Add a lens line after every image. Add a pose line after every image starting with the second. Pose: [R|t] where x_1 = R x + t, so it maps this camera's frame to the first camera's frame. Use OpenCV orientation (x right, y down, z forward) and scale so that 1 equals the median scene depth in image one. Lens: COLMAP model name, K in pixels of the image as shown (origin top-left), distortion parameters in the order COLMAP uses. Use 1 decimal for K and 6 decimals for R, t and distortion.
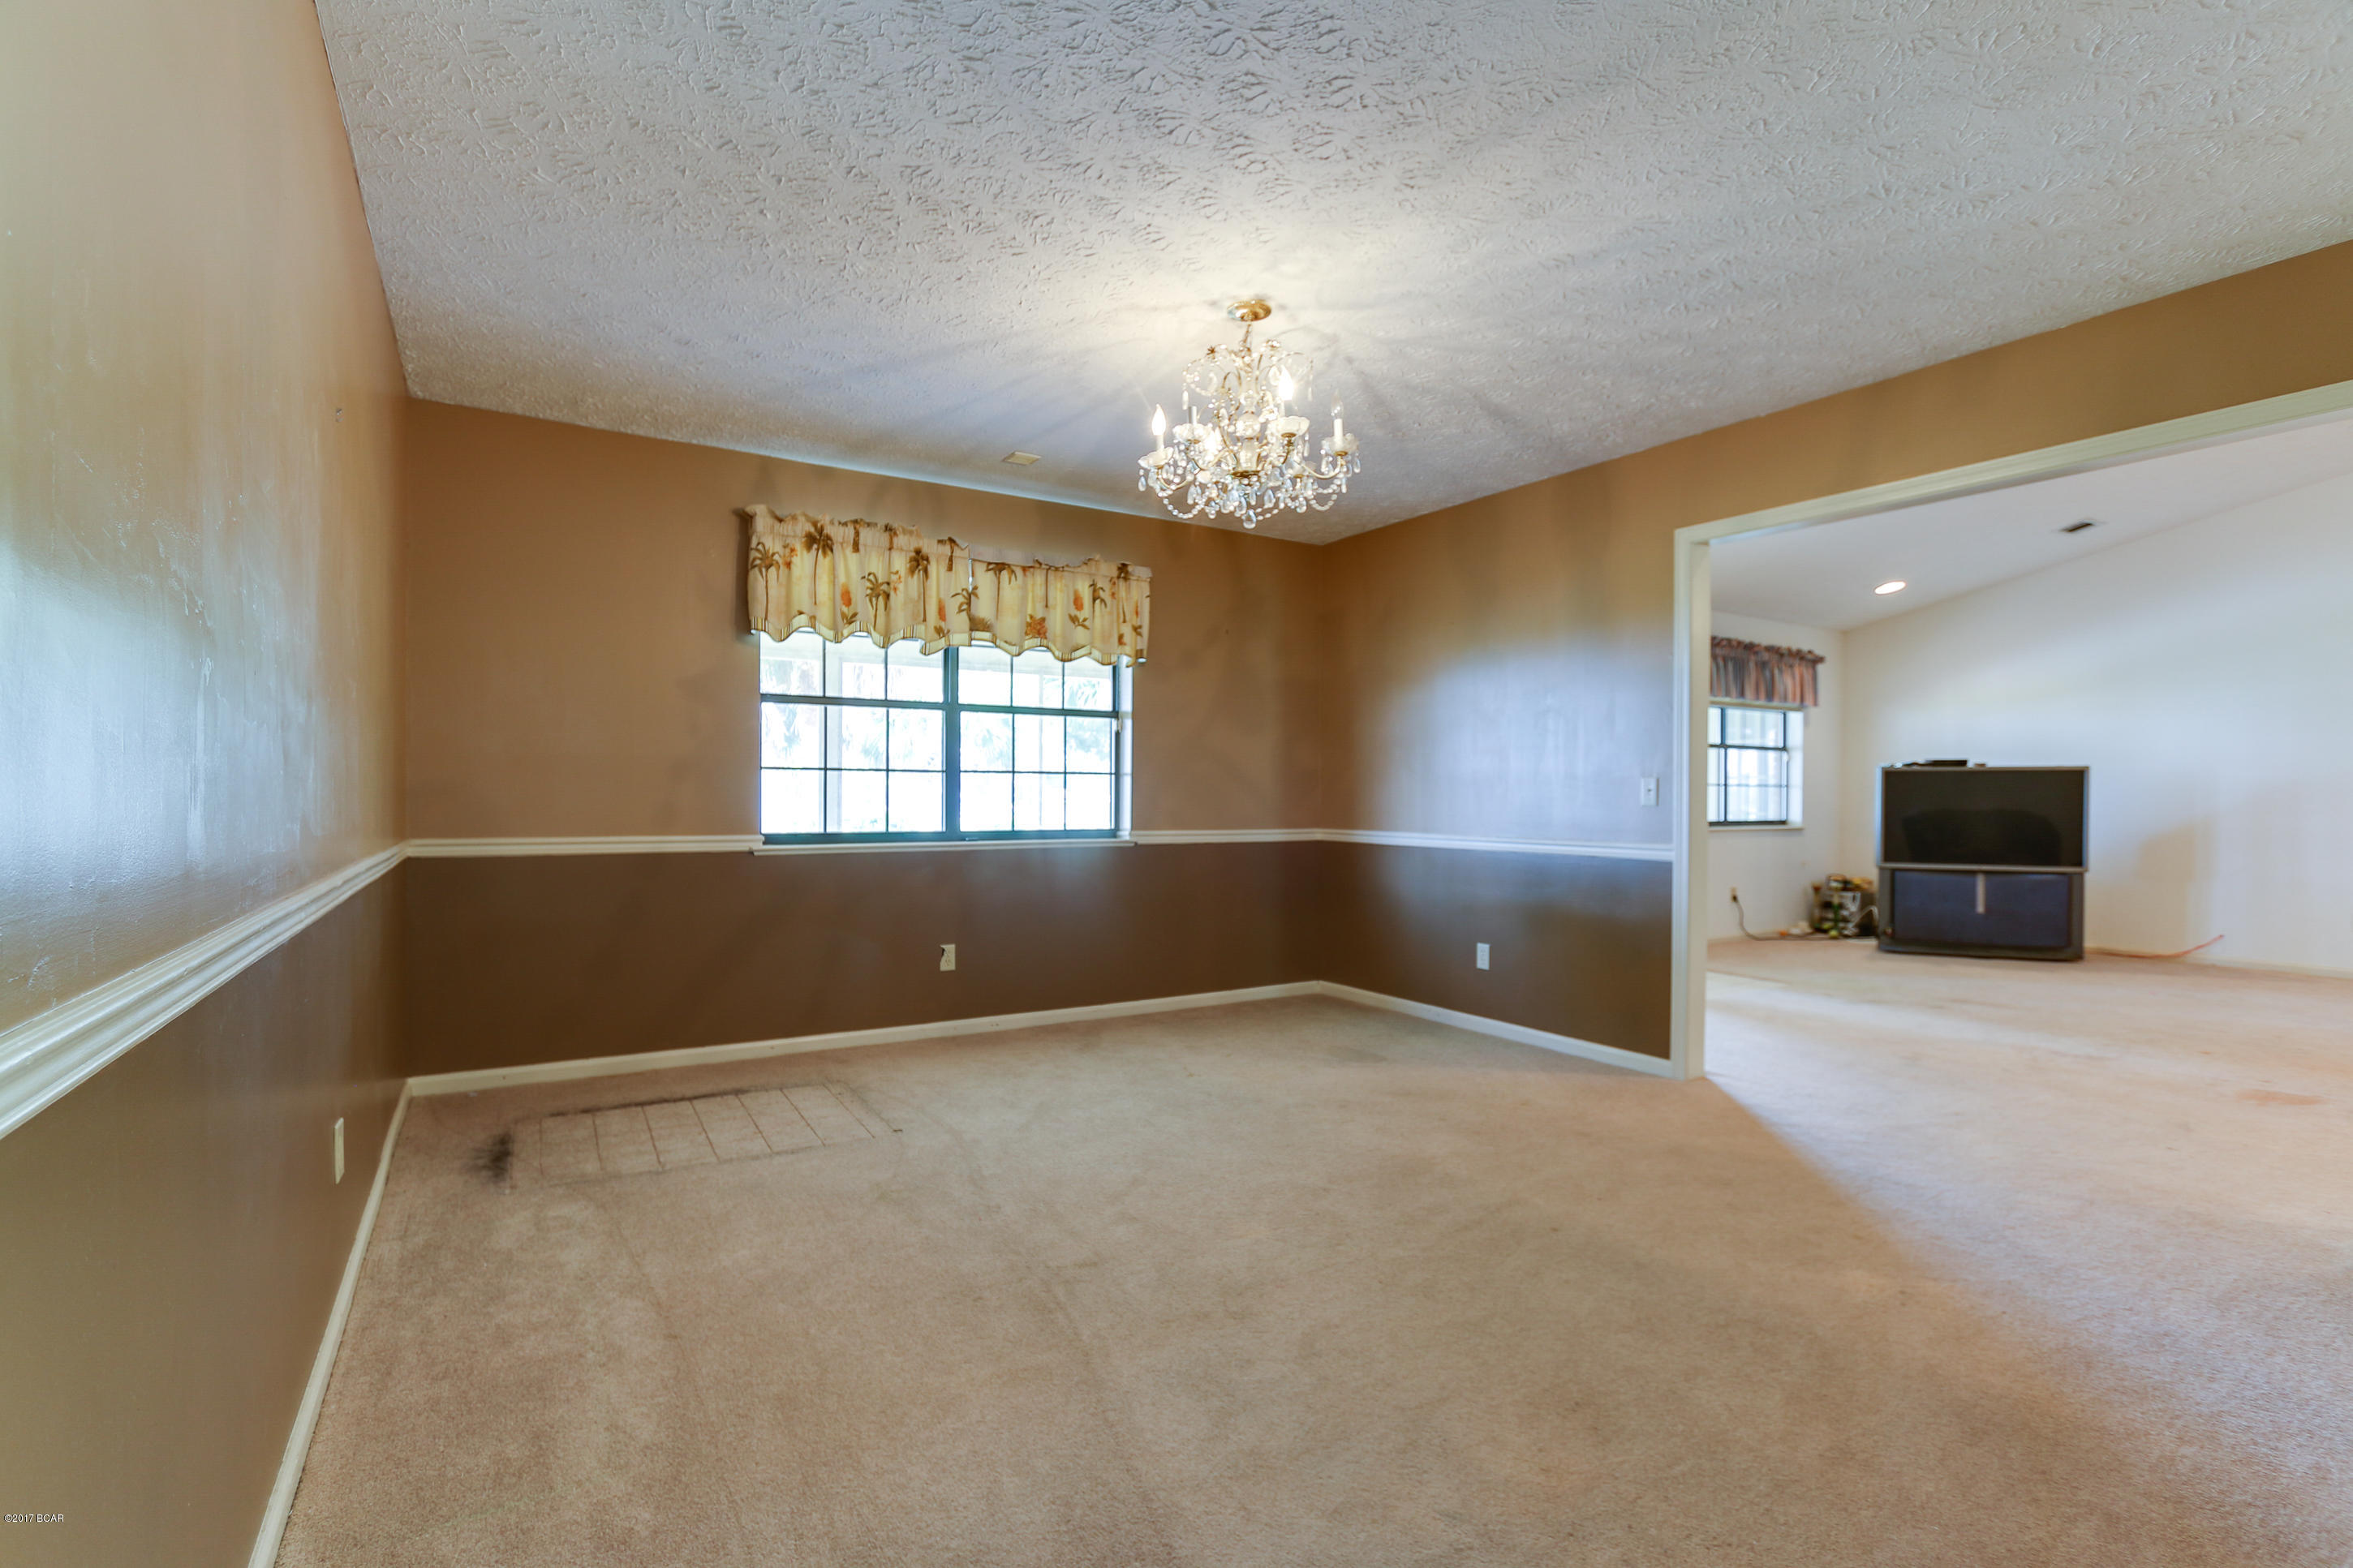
lens RADIAL K [[1078.9, 0, 1175.0], [0, 1078.9, 796.6], [0, 0, 1]] dist [-0.020761, 0.003507]
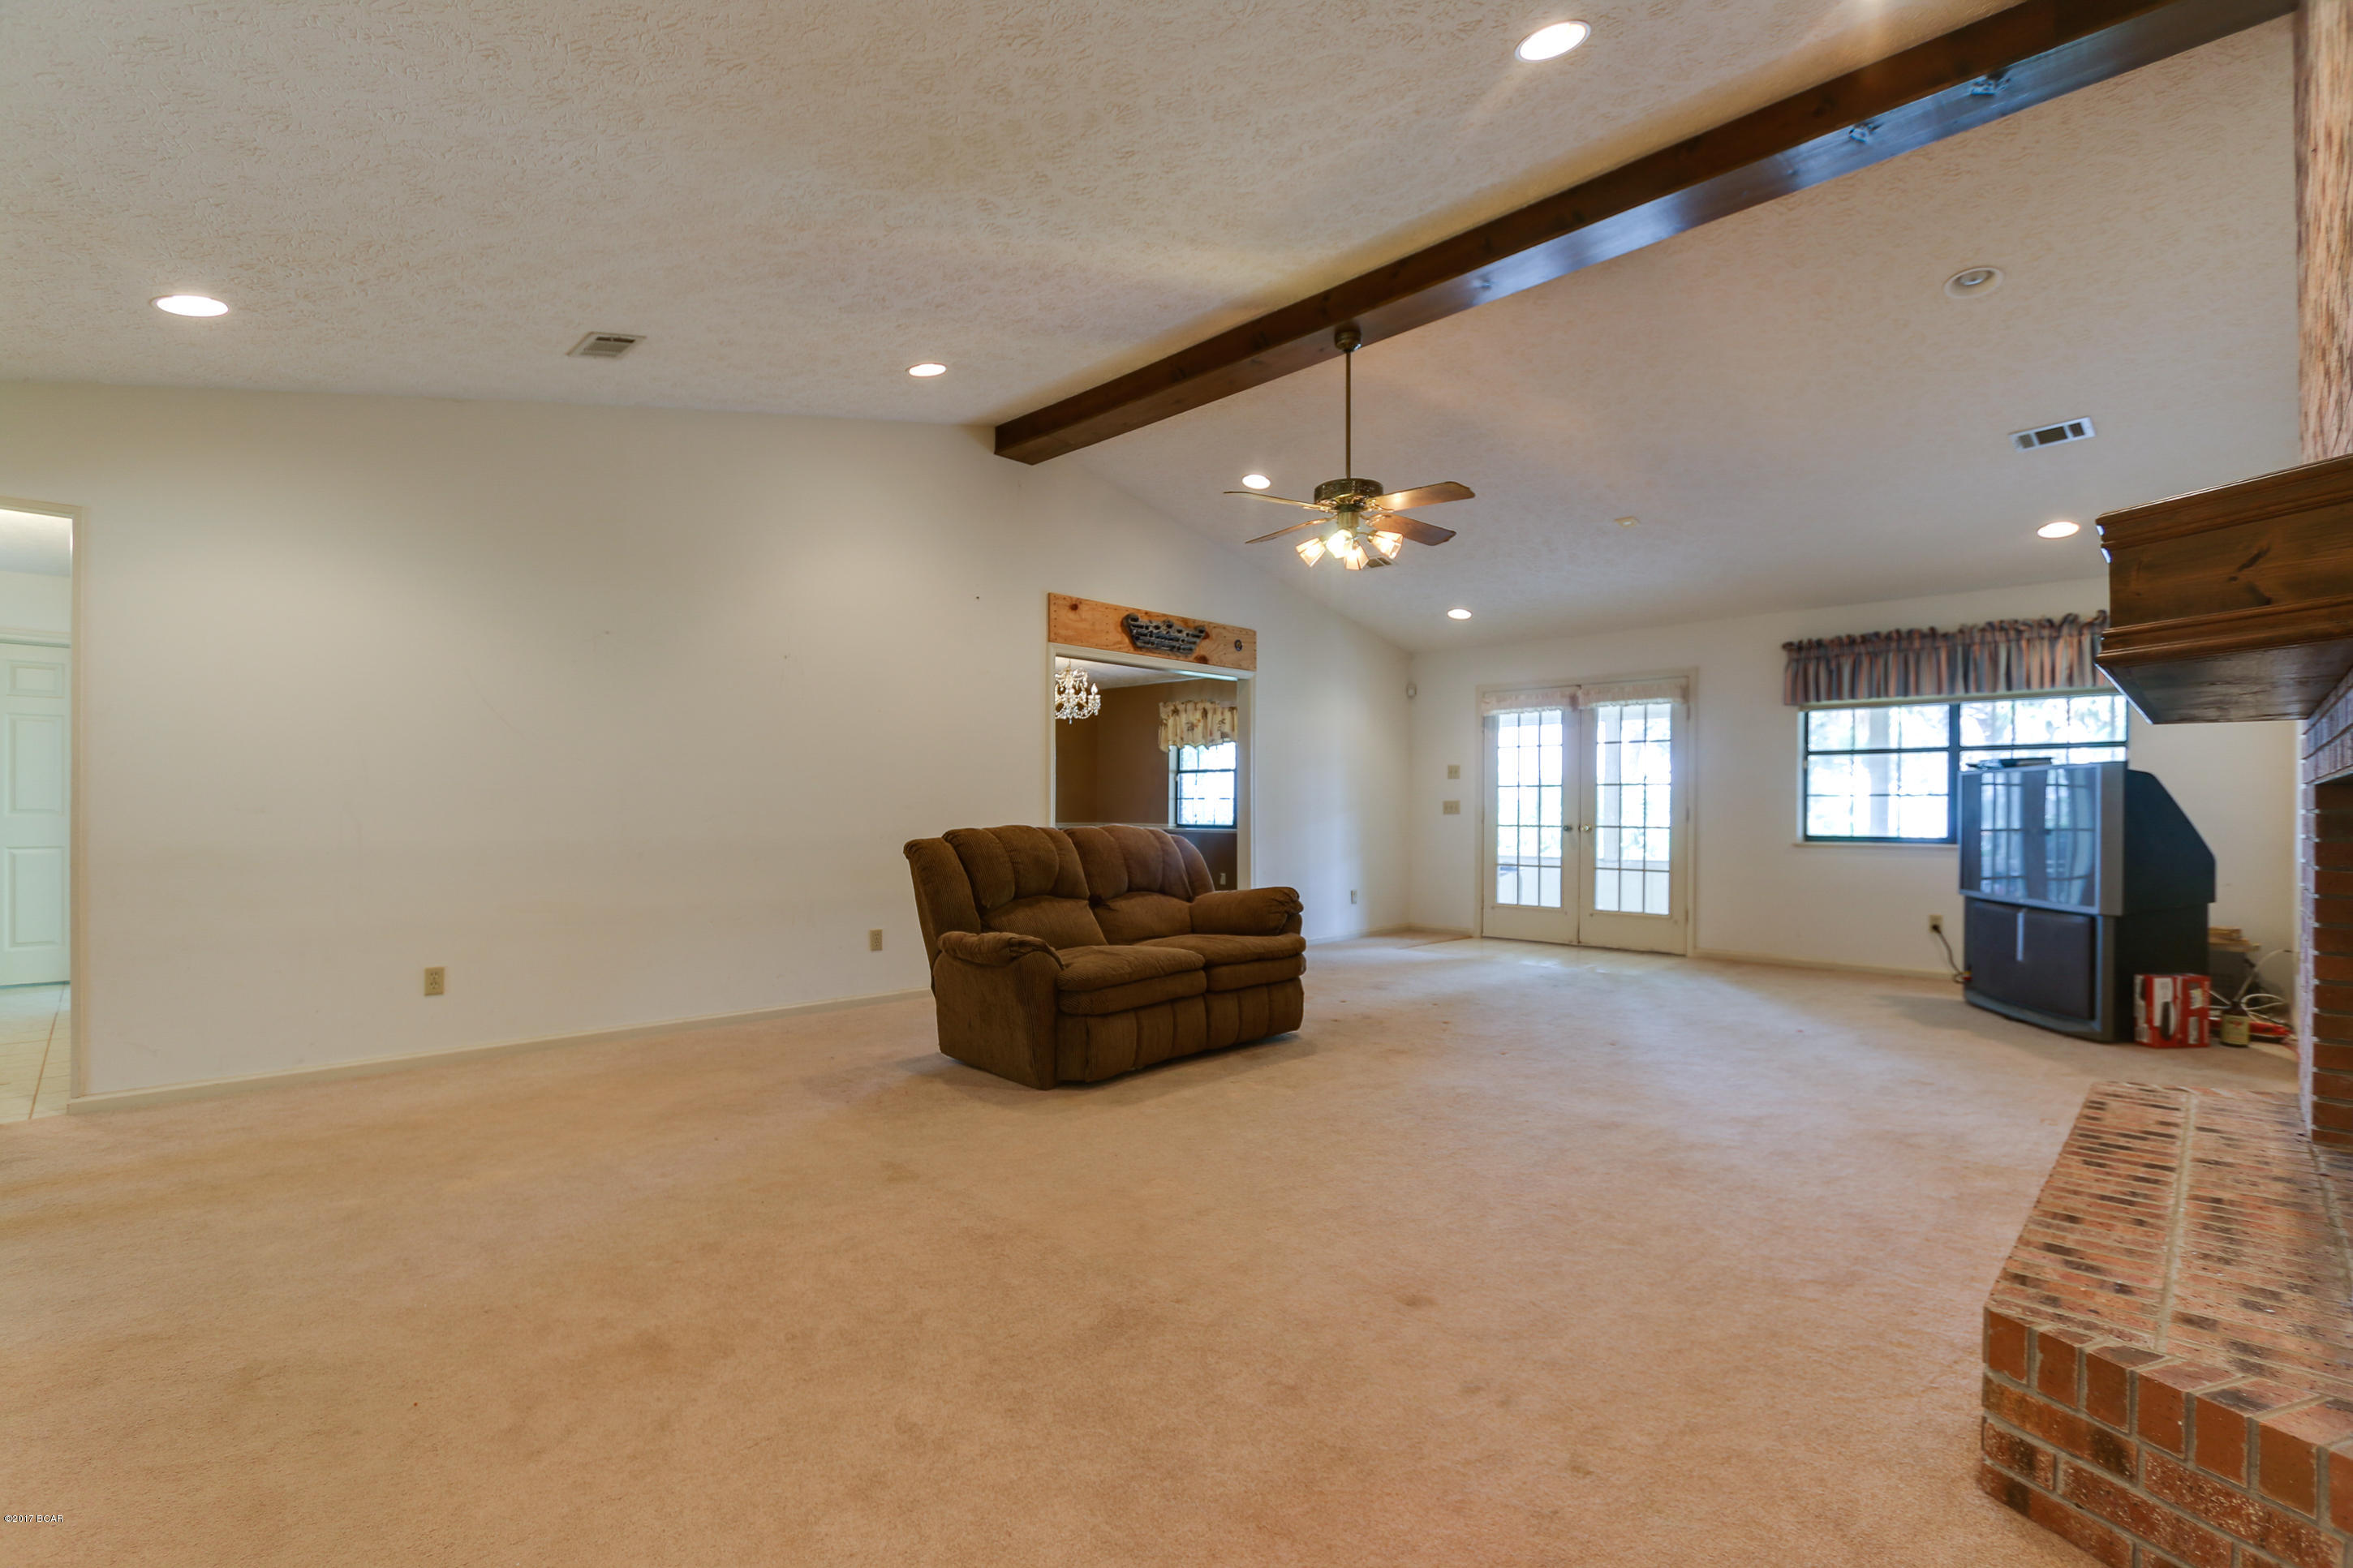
lens RADIAL K [[1078.9, 0, 1185.7], [0, 1078.9, 798.2], [0, 0, 1]] dist [-0.020761, 0.003507]
pose [[0.227509, -0.021643, -0.973536, 2.091639], [-0.006215, 0.999700, -0.023677, 0.029744], [0.973756, 0.011437, 0.227306, 0.412362]]
